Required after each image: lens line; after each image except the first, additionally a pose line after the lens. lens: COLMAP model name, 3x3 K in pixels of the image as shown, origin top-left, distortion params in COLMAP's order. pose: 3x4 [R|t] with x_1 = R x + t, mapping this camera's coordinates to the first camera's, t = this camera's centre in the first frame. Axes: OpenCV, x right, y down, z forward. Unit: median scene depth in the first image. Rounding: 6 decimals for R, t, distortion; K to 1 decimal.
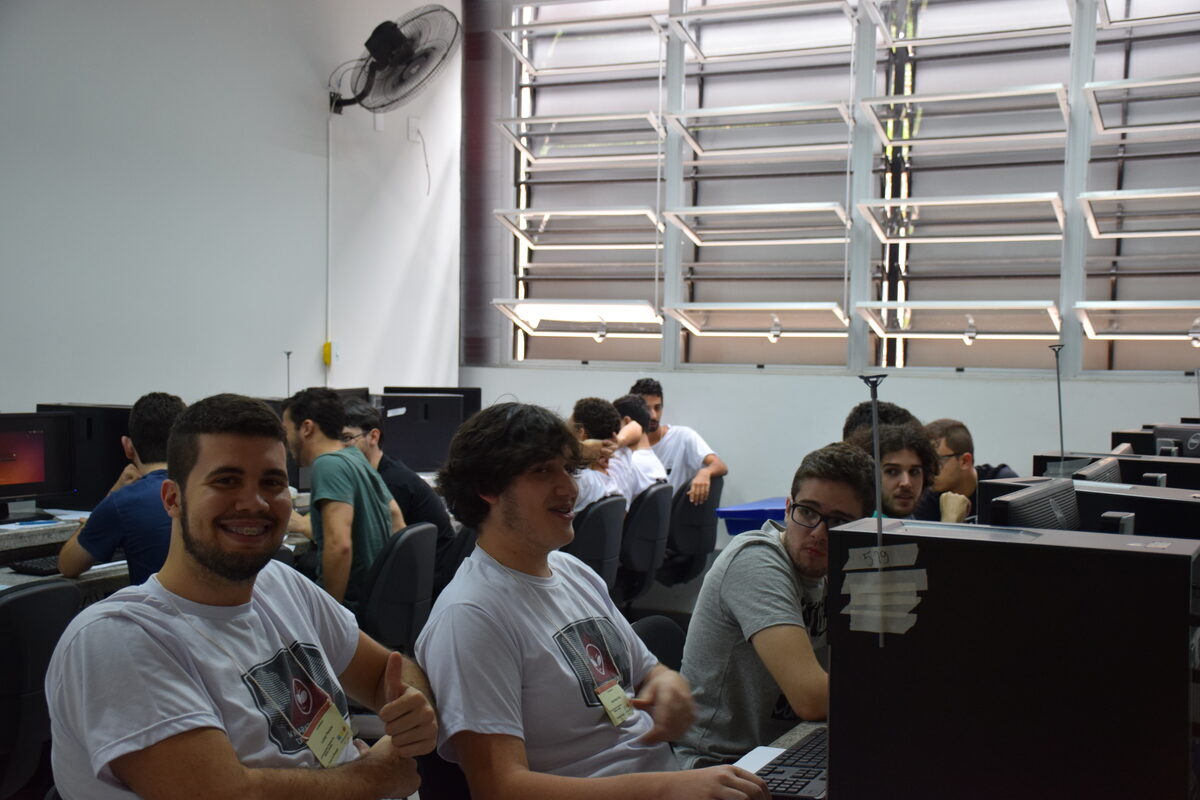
lens RADIAL K [[1532.4, 0, 605.7], [0, 1532.4, 396.2], [0, 0, 1]] dist [0.099494, 0.000000]
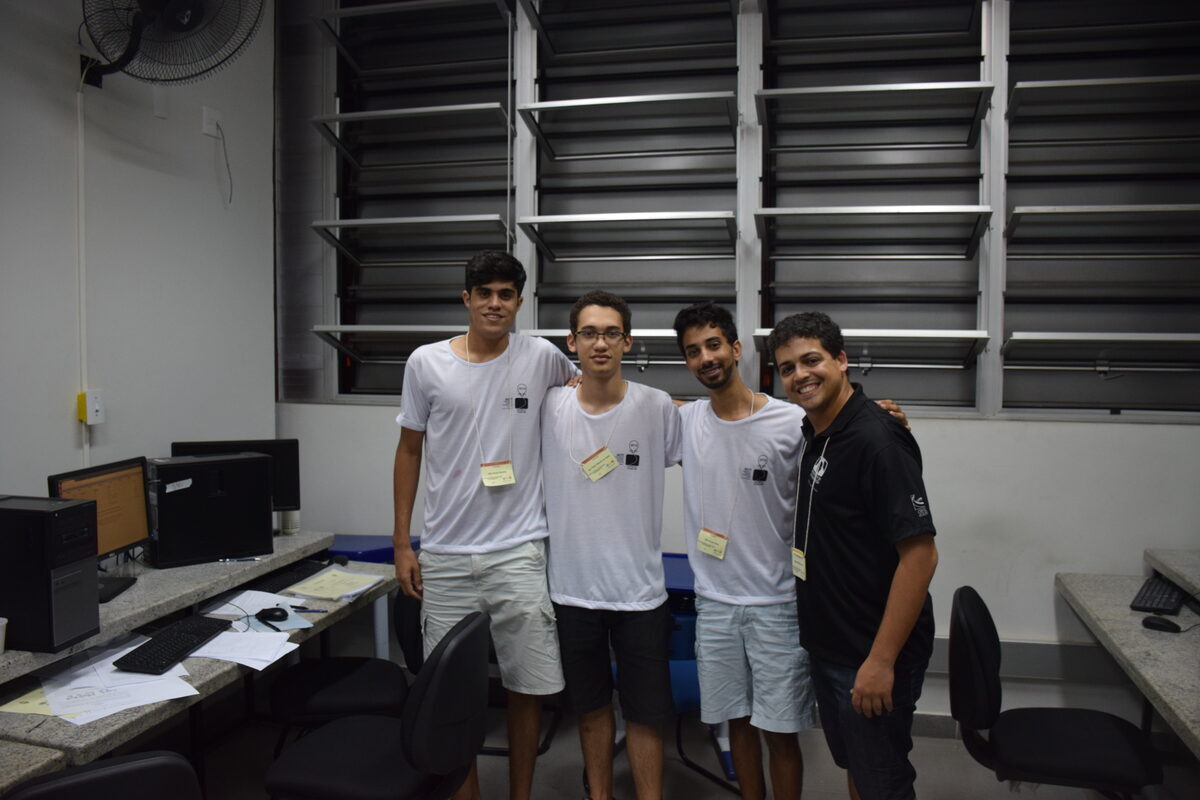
lens RADIAL K [[955.8, 0, 594.1], [0, 955.8, 397.6], [0, 0, 1]] dist [-0.092612, 0.025179]
pose [[0.981184, -0.020316, 0.192005, -0.024341], [0.015185, 0.999488, 0.028156, -0.039330], [-0.192478, -0.024711, 0.980990, 0.486731]]
